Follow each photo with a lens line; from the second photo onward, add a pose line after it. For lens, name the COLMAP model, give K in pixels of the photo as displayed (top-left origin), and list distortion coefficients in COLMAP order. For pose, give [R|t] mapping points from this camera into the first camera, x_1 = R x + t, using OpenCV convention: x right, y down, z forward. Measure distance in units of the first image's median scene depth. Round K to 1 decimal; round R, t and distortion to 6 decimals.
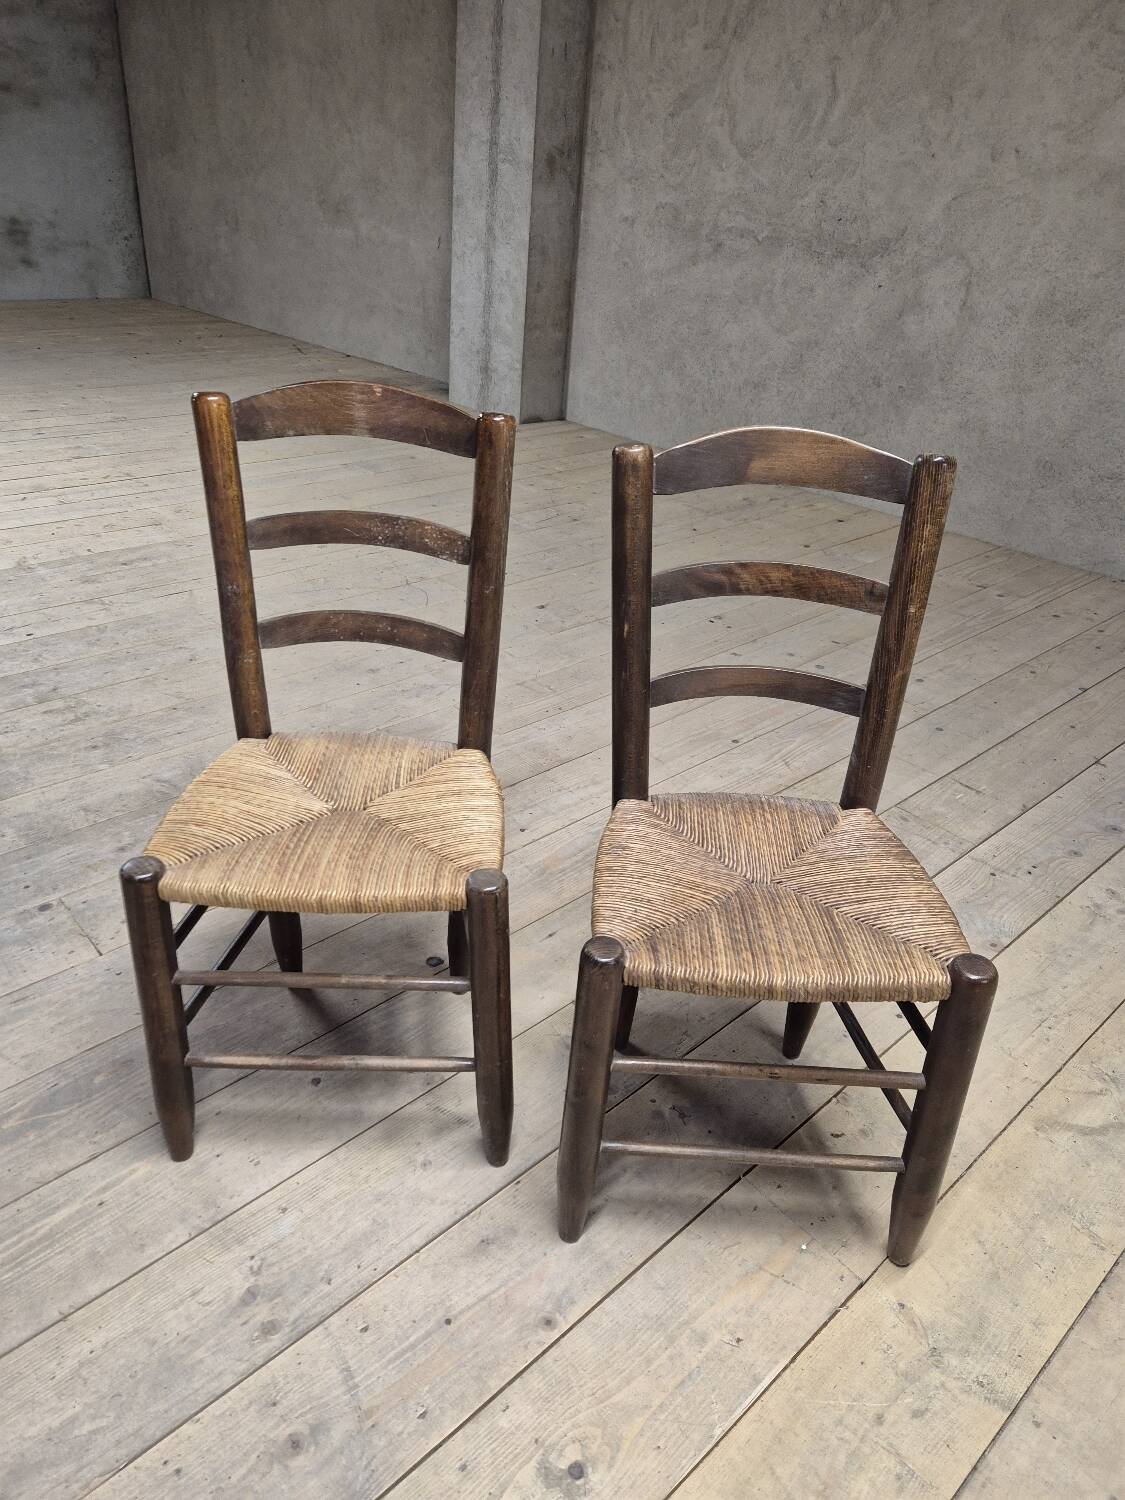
lens RADIAL K [[1008.8, 0, 555.0], [0, 1008.8, 762.5], [0, 0, 1]] dist [0.062414, -0.051545]
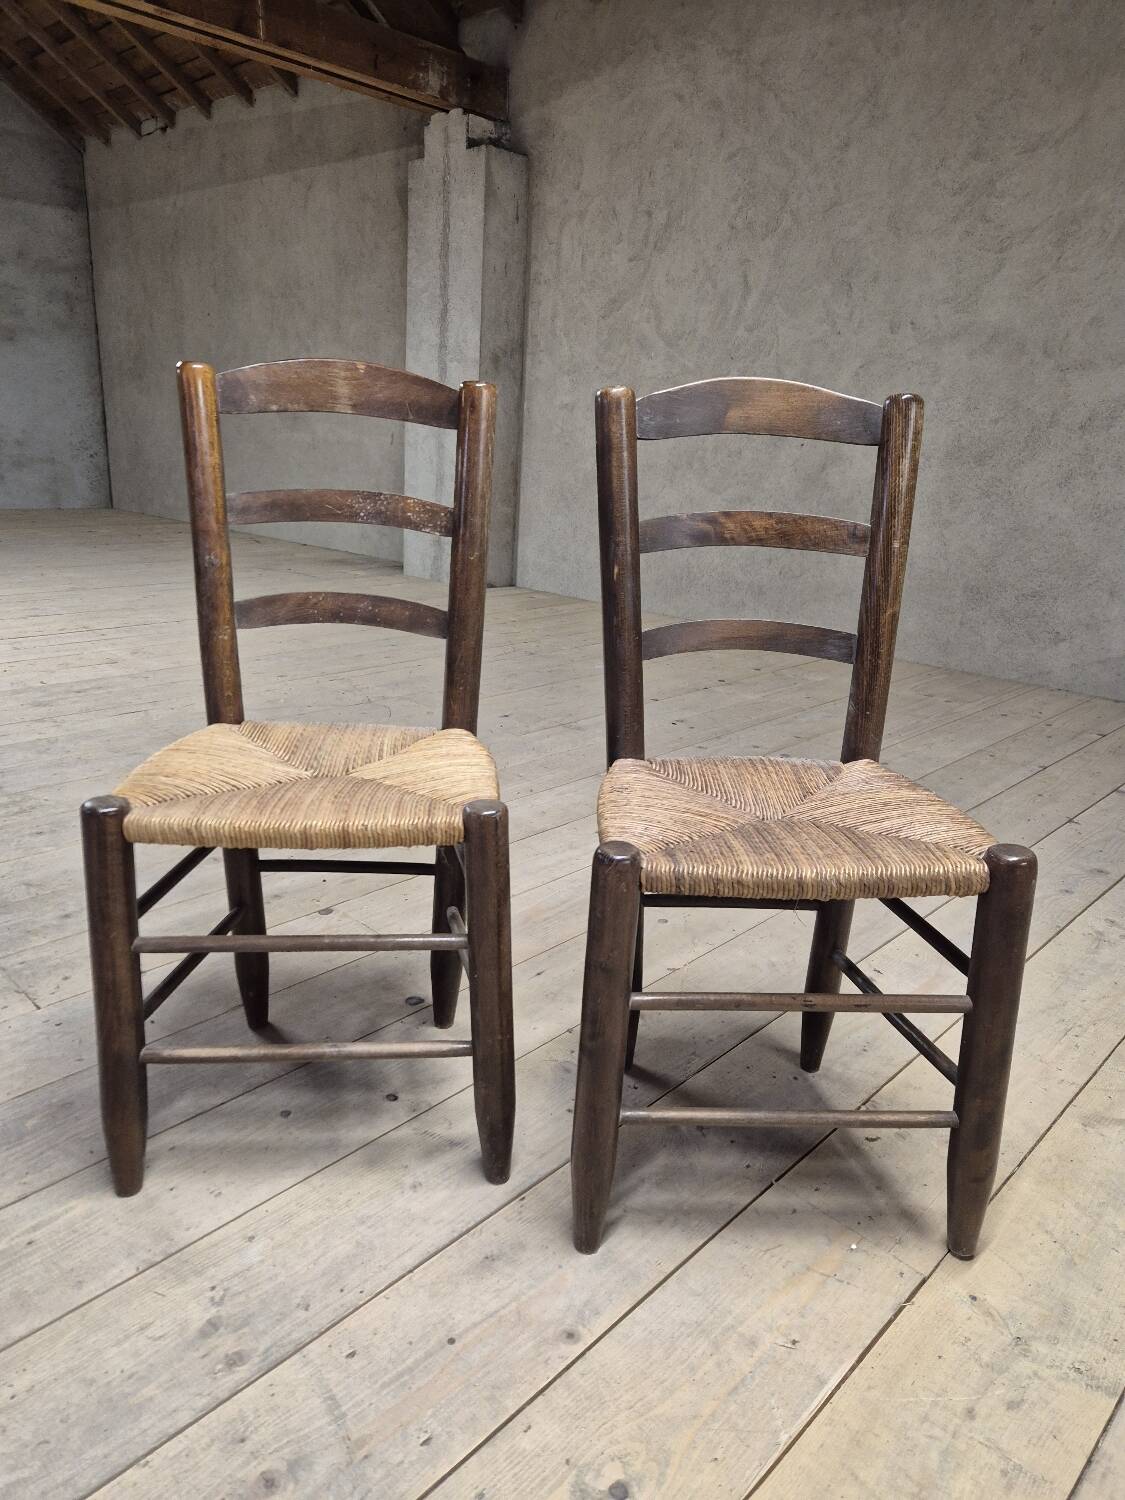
lens RADIAL K [[1008.8, 0, 561.9], [0, 1008.8, 763.5], [0, 0, 1]] dist [0.062414, -0.051545]
pose [[0.997627, -0.031828, 0.061050, -0.021510], [0.043999, 0.976760, -0.209769, 0.113226], [-0.052955, 0.211958, 0.975843, 0.032892]]
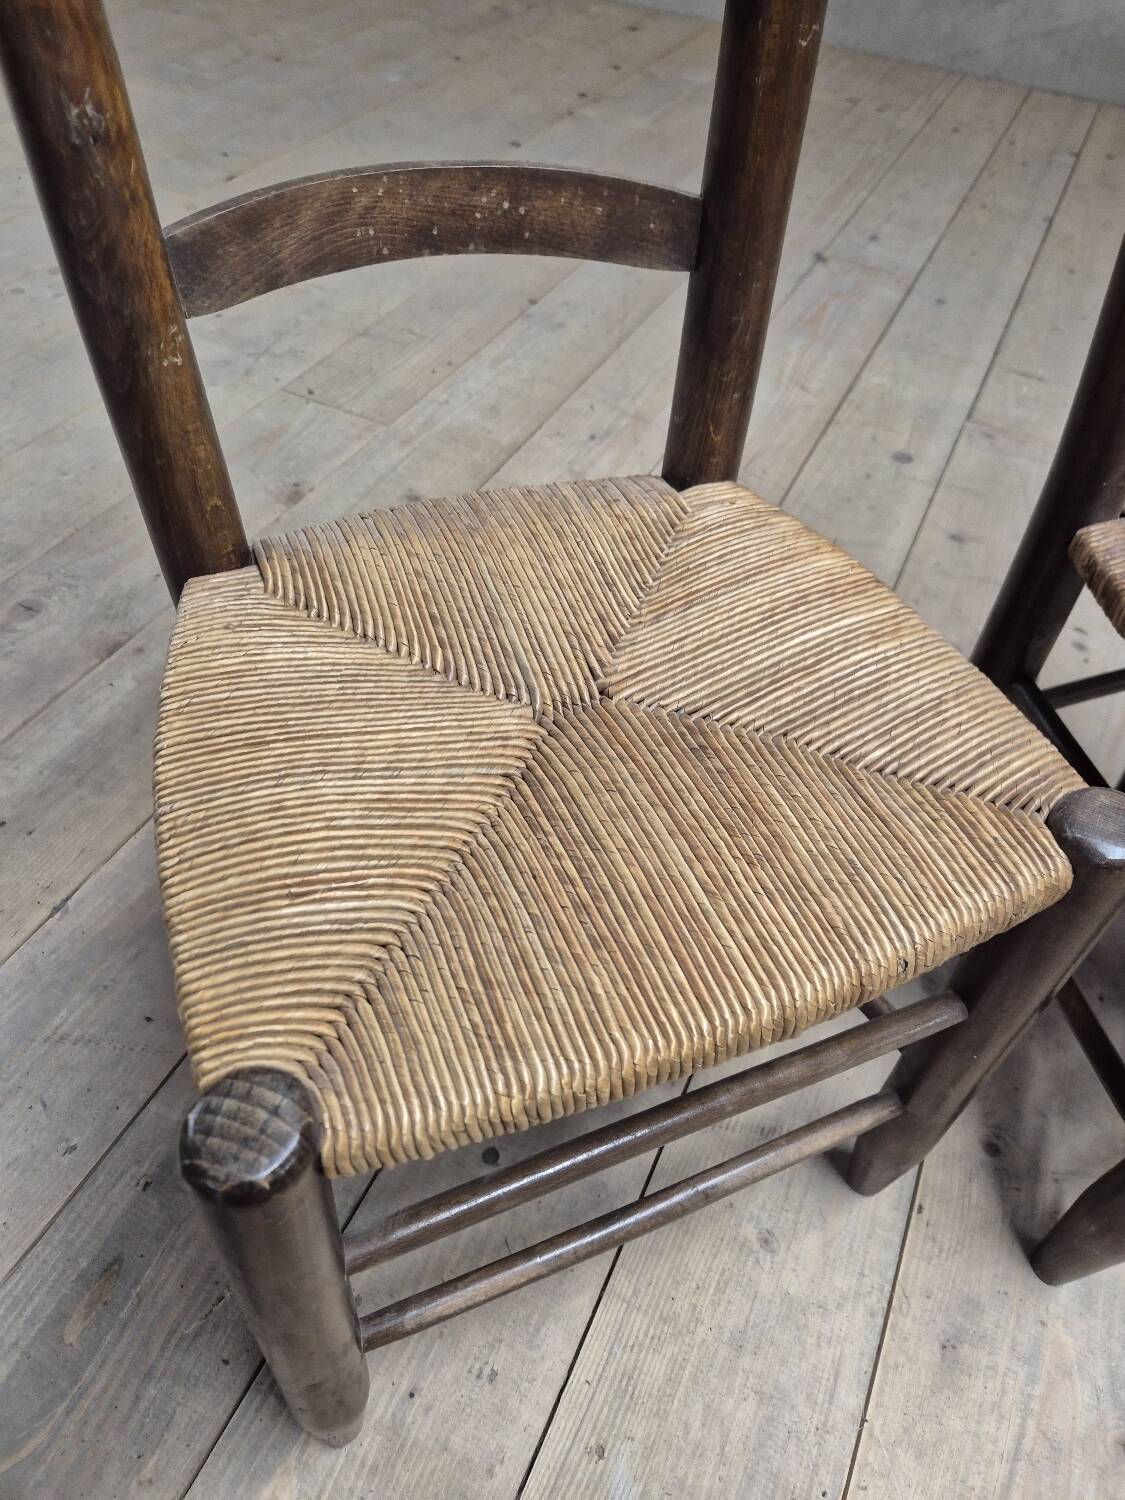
lens RADIAL K [[1008.8, 0, 564.9], [0, 1008.8, 748.6], [0, 0, 1]] dist [0.062414, -0.051545]
pose [[0.921421, -0.280240, 0.269164, -0.150618], [0.178549, 0.920610, 0.347271, -0.036880], [-0.345114, -0.271923, 0.898306, 0.295611]]
